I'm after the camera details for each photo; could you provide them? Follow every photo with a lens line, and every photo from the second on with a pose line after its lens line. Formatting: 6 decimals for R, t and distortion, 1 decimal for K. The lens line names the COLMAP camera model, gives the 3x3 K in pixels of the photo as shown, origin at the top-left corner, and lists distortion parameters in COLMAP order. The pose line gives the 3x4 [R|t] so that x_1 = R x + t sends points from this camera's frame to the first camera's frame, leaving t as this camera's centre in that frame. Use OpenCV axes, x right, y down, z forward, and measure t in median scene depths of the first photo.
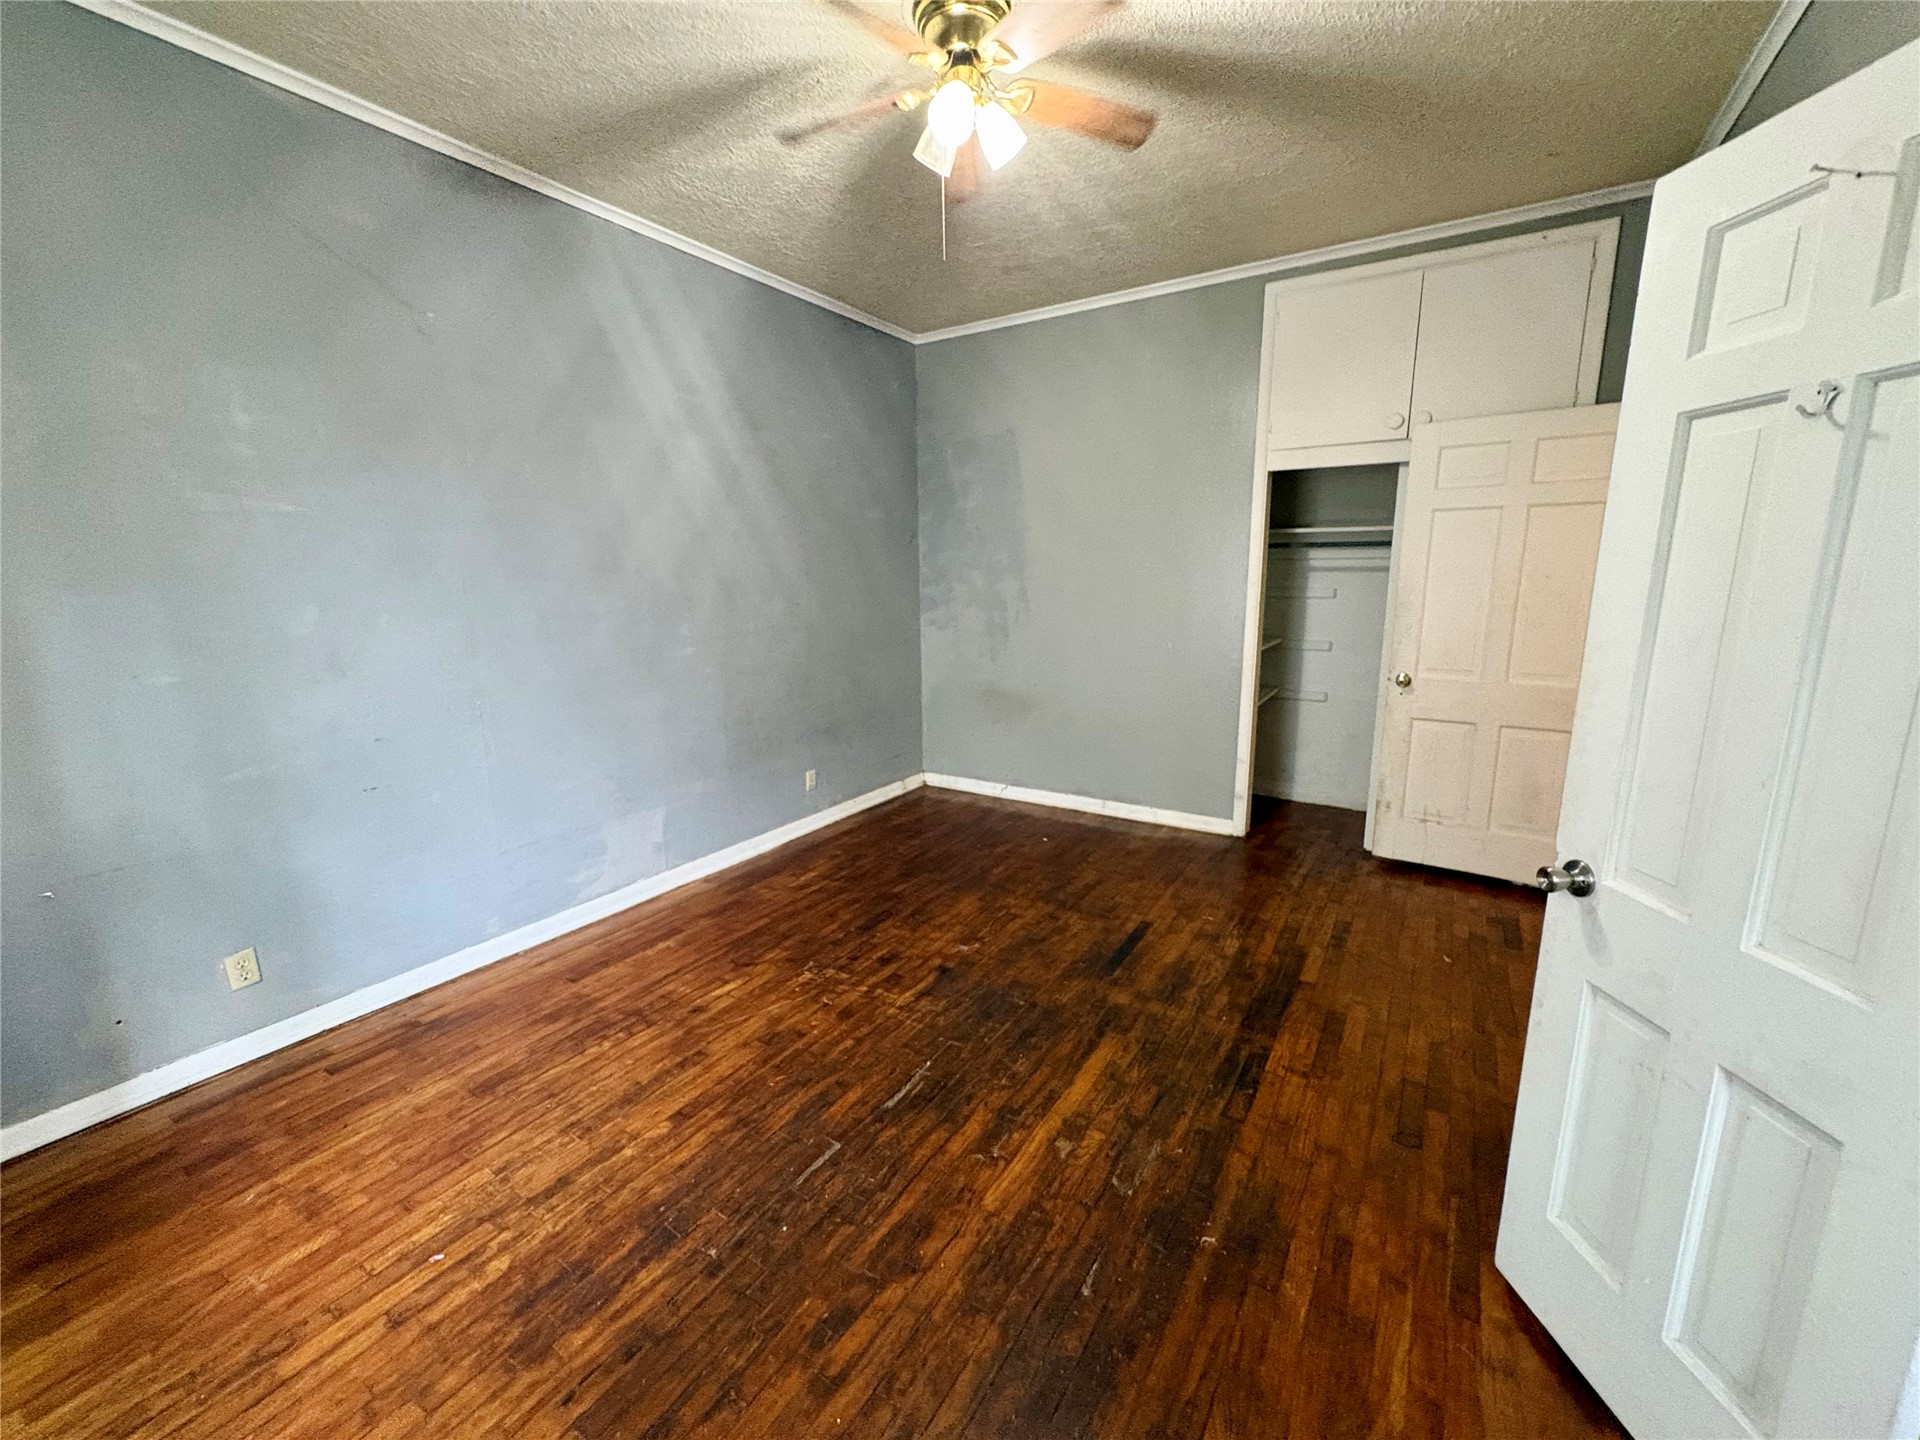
lens RADIAL K [[764.7, 0, 959.0], [0, 764.7, 719.0], [0, 0, 1]] dist [0.000130, 0.000161]
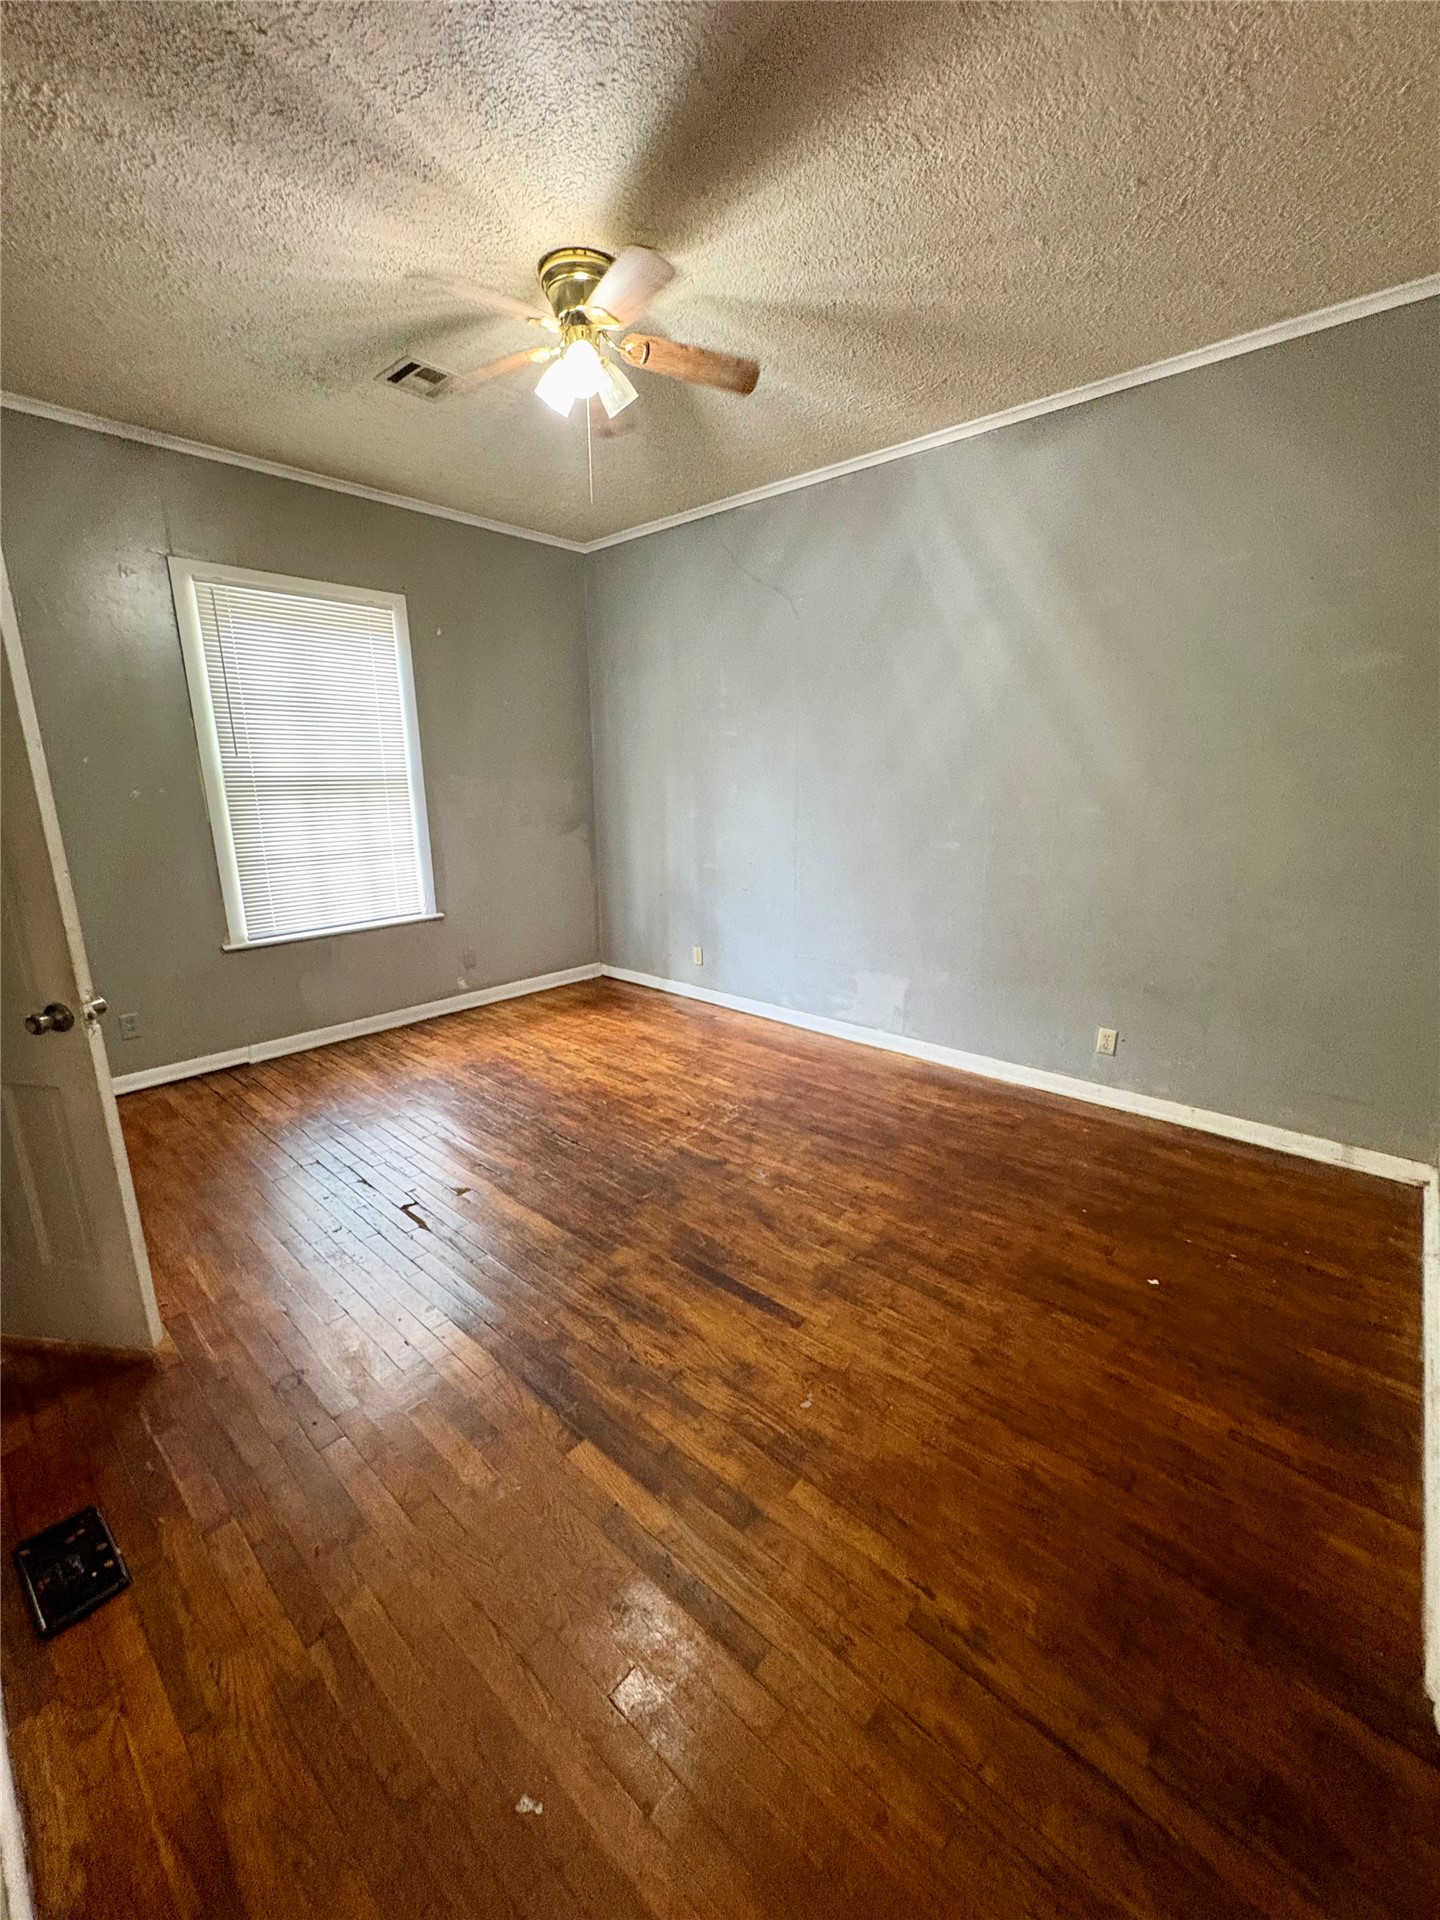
lens RADIAL K [[764.7, 0, 724.5], [0, 764.7, 965.1], [0, 0, 1]] dist [0.000130, 0.000161]
pose [[-0.157478, 0.250780, -0.955149, 0.874270], [-0.182086, 0.943260, 0.277680, -0.203613], [0.970590, 0.217647, -0.102879, 1.031565]]
